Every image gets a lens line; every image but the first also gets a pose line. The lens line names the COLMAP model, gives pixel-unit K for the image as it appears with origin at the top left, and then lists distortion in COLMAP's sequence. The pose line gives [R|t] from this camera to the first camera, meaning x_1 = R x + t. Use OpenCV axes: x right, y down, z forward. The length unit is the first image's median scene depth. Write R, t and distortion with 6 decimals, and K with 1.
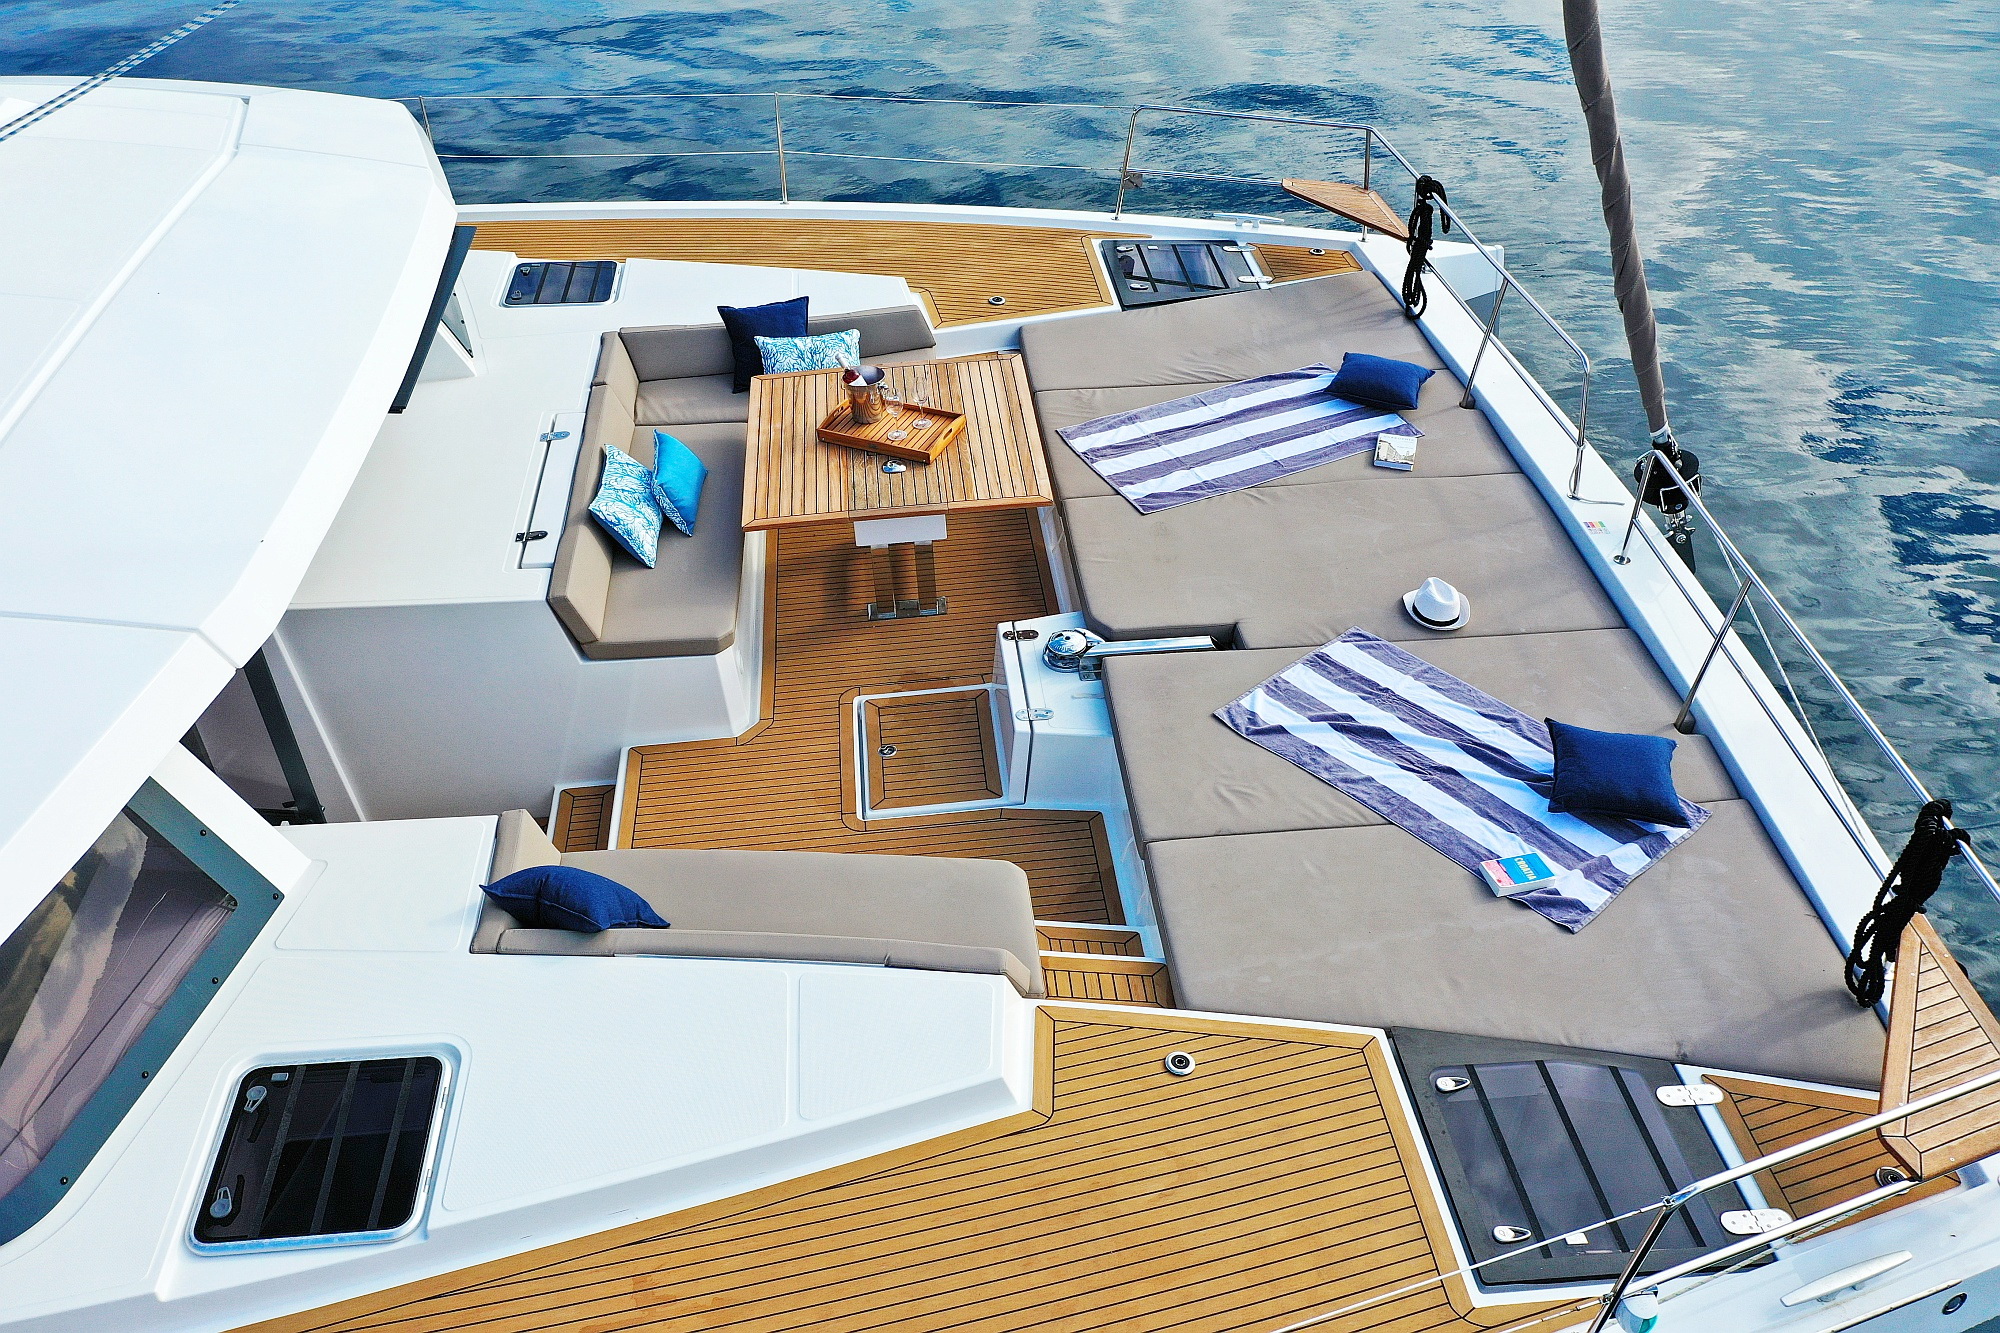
lens RADIAL K [[1545.9, 0, 987.4], [0, 1545.9, 668.4], [0, 0, 1]] dist [-0.003900, -0.006877]
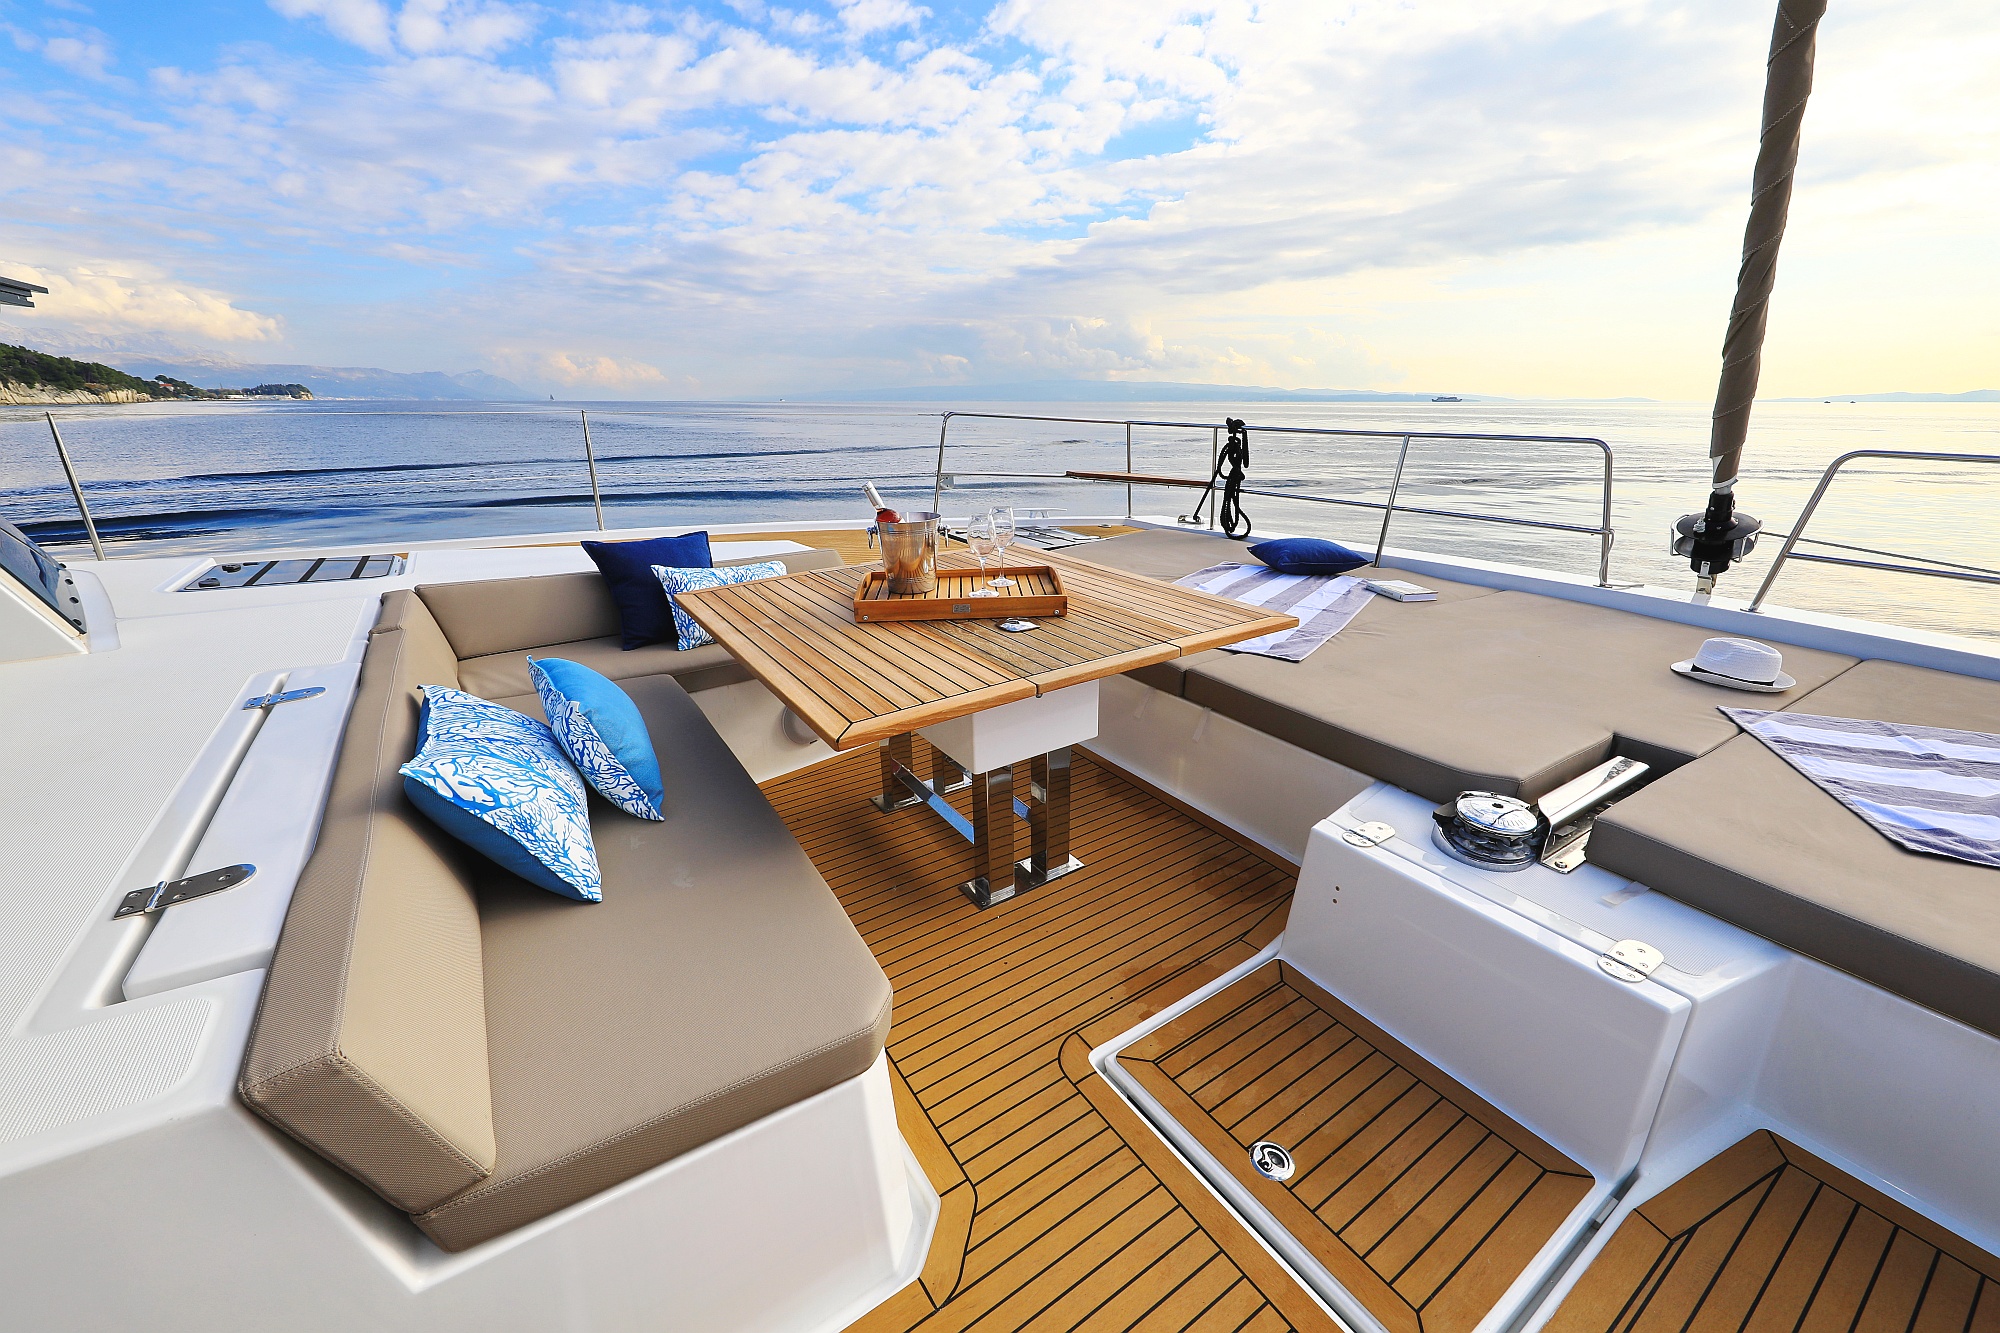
lens RADIAL K [[778.8, 0, 1000.9], [0, 778.8, 669.4], [0, 0, 1]] dist [0.001096, 0.000098]
pose [[0.881463, -0.134382, 0.452731, -0.213605], [0.275753, 0.924717, -0.262409, -0.038867], [-0.383385, 0.356146, 0.852160, 0.782578]]
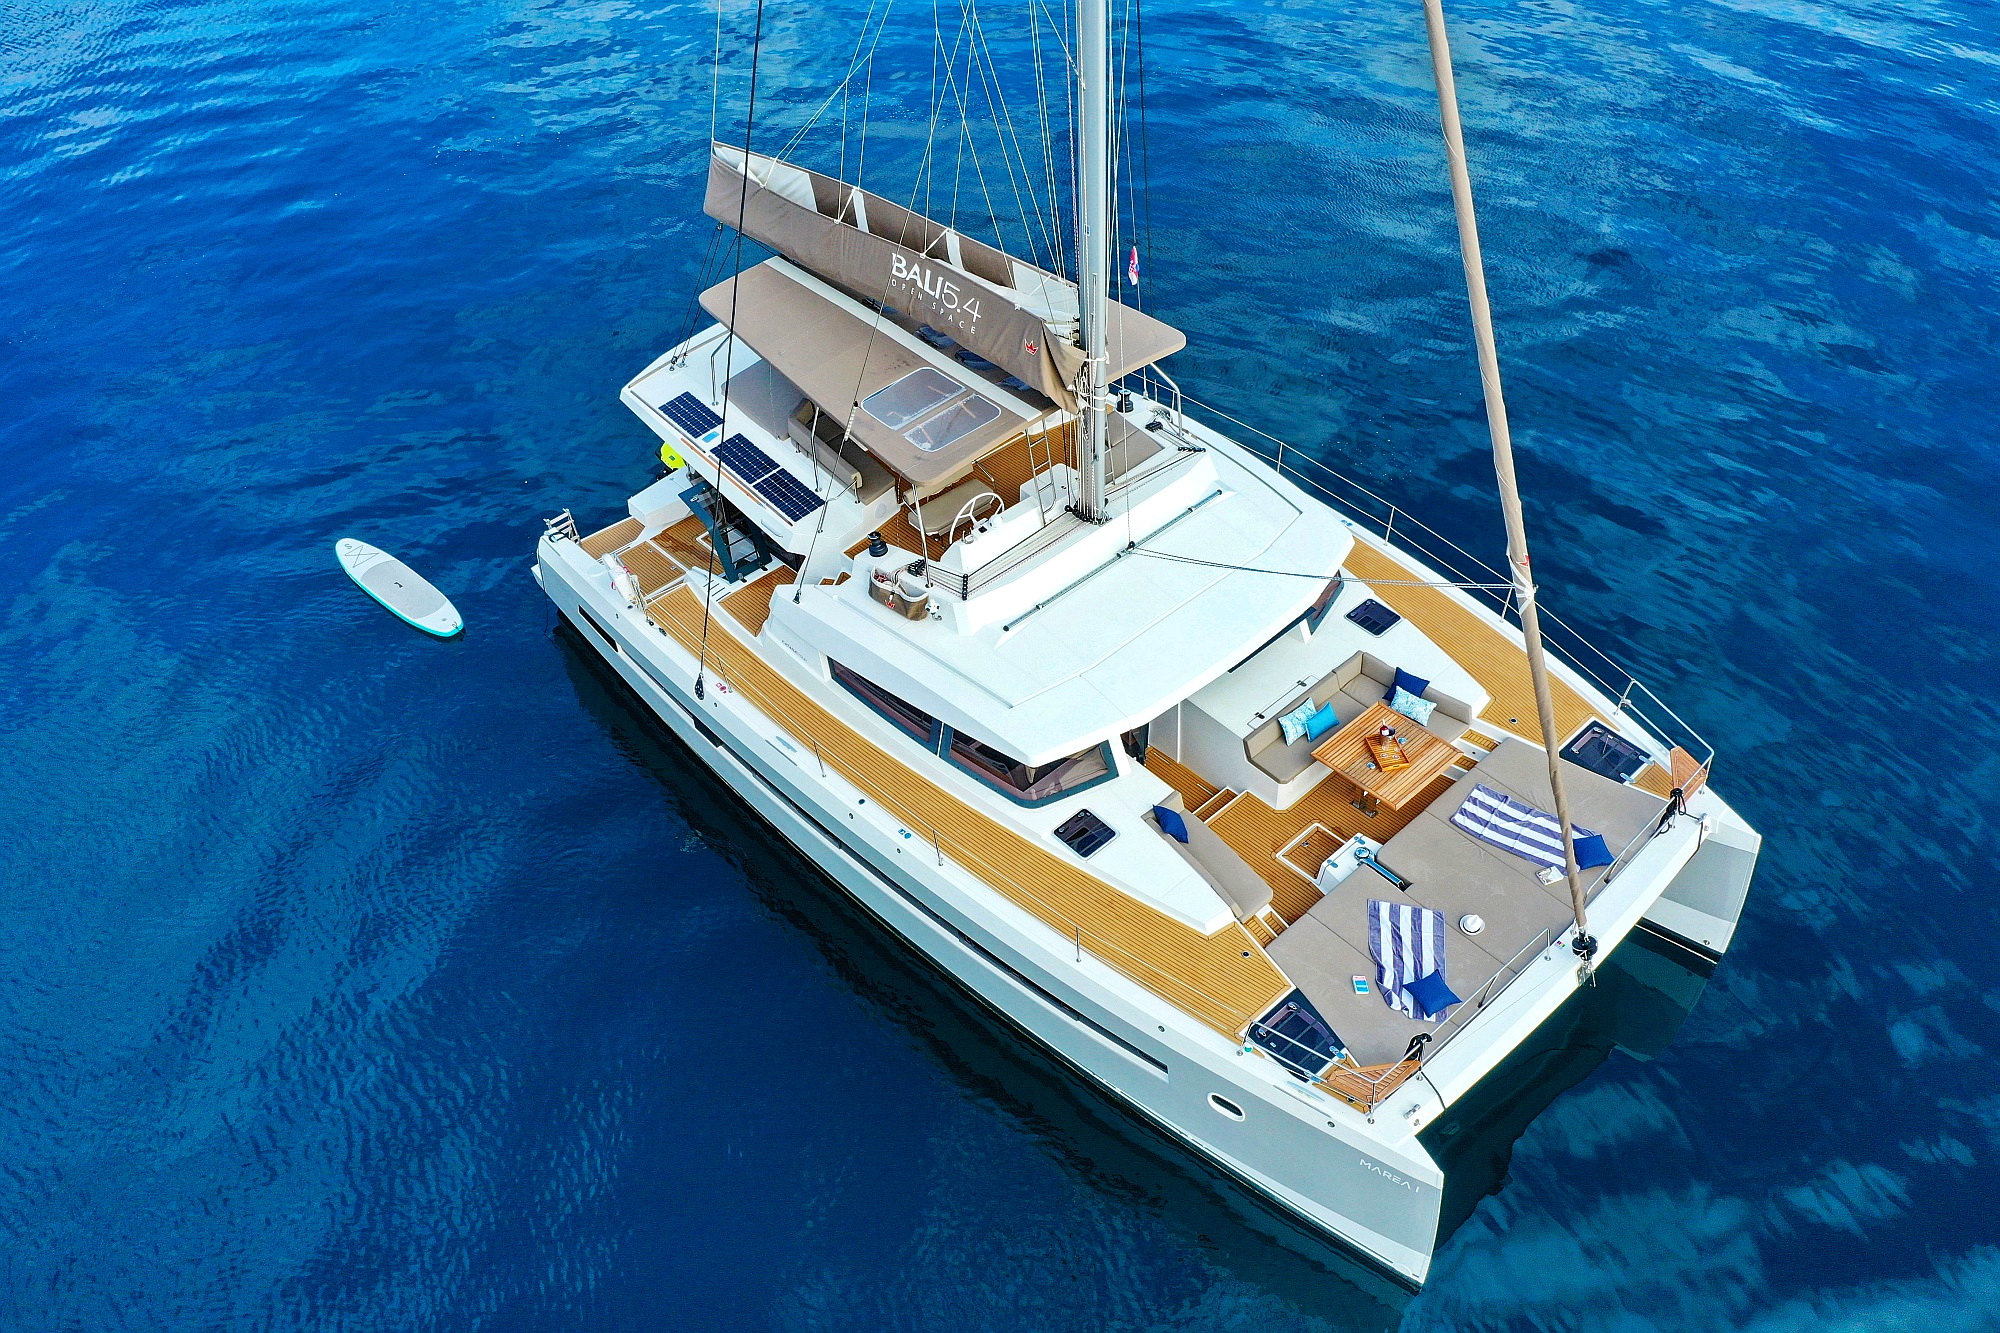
lens RADIAL K [[1545.9, 0, 1002.2], [0, 1545.9, 666.4], [0, 0, 1]] dist [-0.003900, -0.006877]
pose [[0.598328, 0.542679, -0.589494, 1.131943], [-0.475066, 0.832722, 0.284405, -0.785620], [0.645225, 0.109881, 0.756049, -1.624801]]
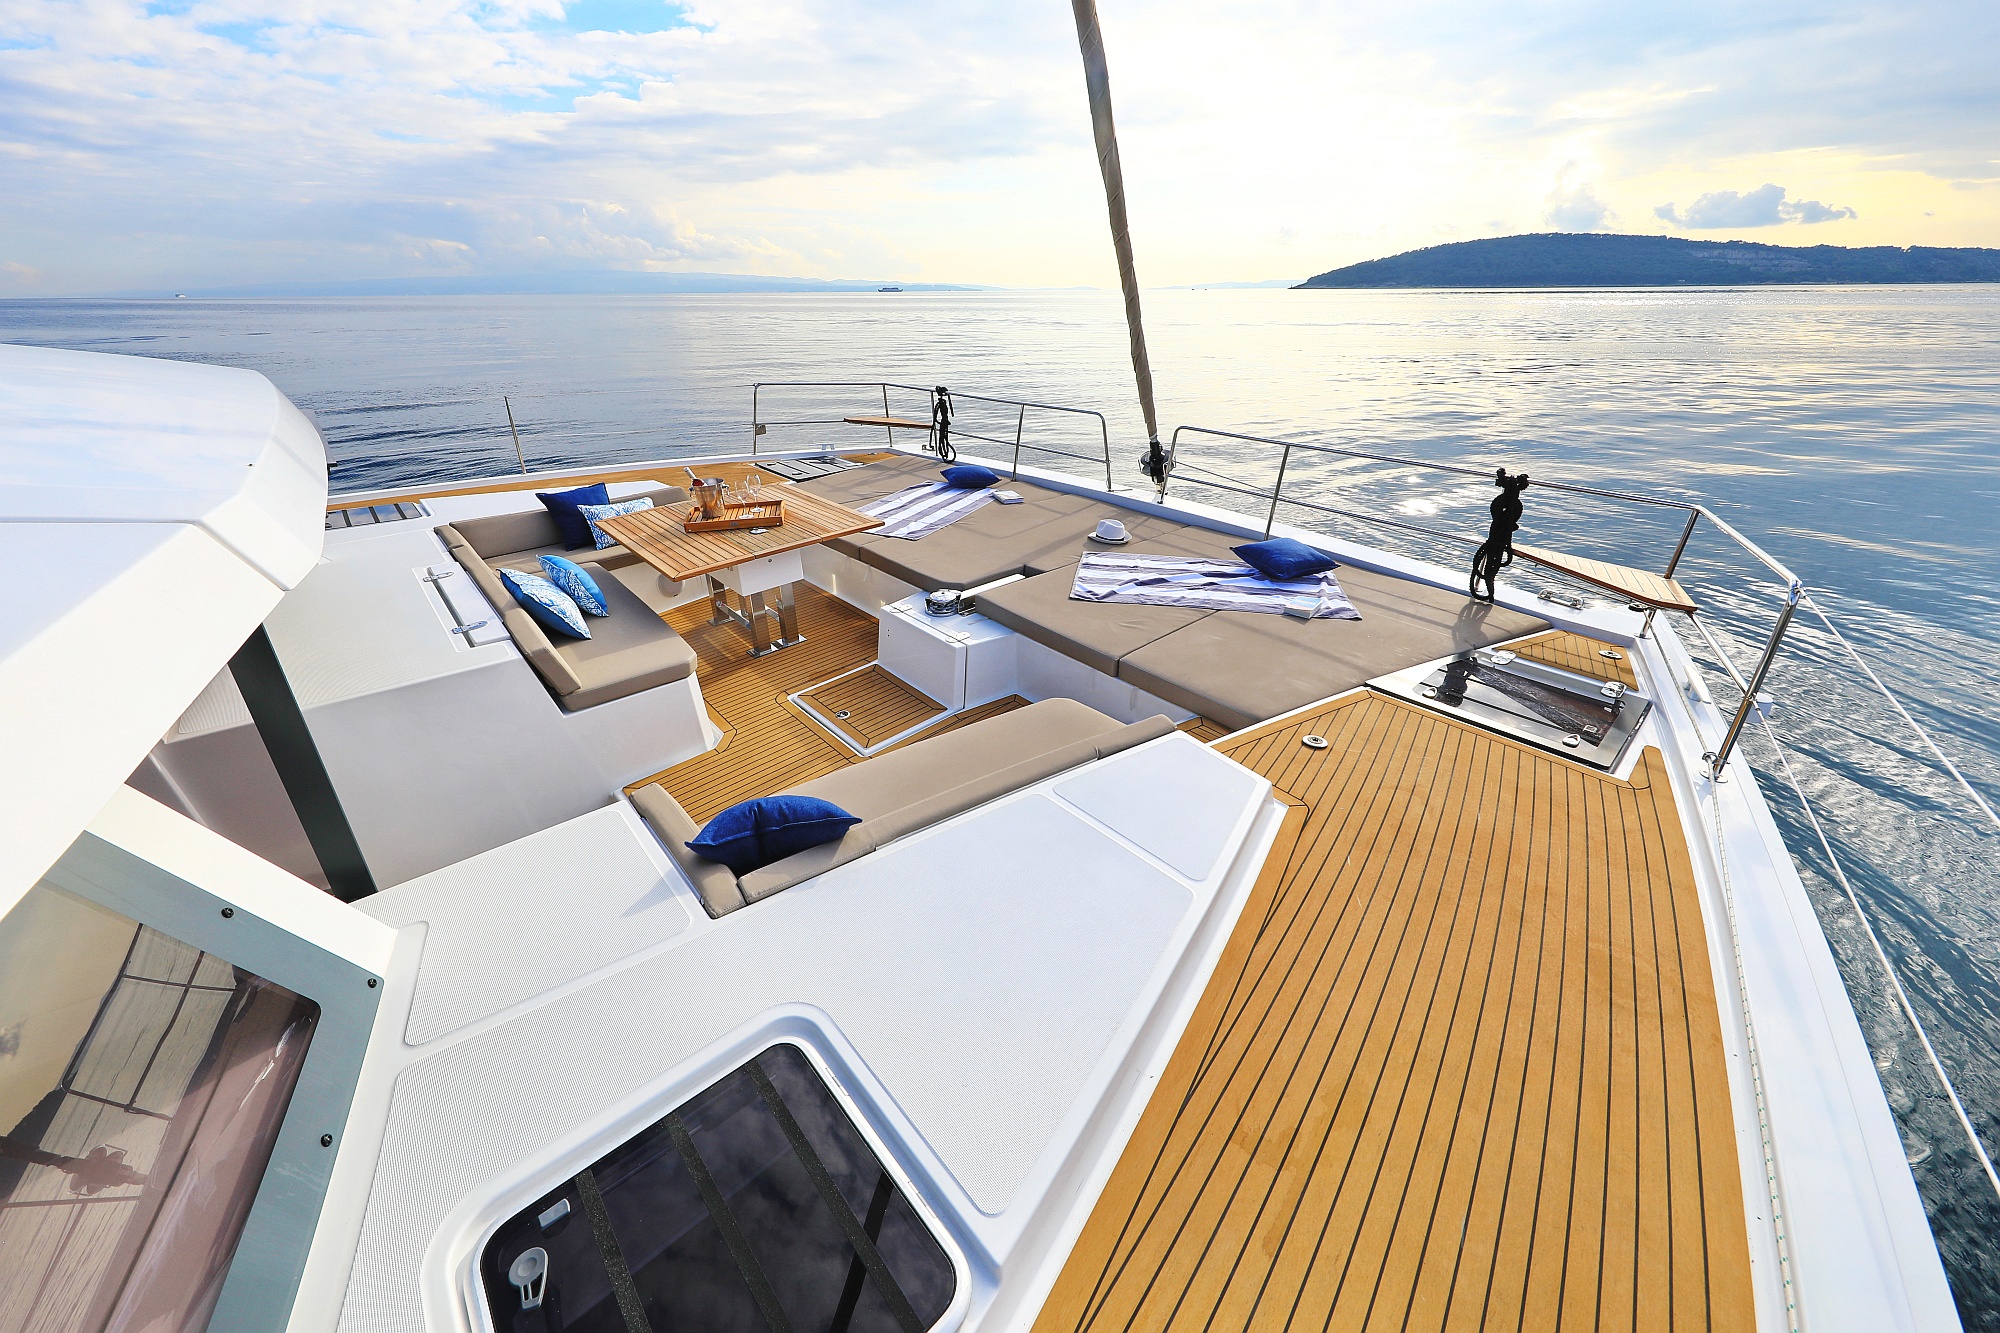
lens RADIAL K [[721.6, 0, 966.5], [0, 721.6, 620.7], [0, 0, 1]] dist [0.000672, 0.000037]
pose [[0.812482, -0.228407, 0.536380, -0.283053], [0.351964, 0.925640, -0.138971, 0.100815], [-0.464753, 0.301698, 0.832456, 0.423218]]
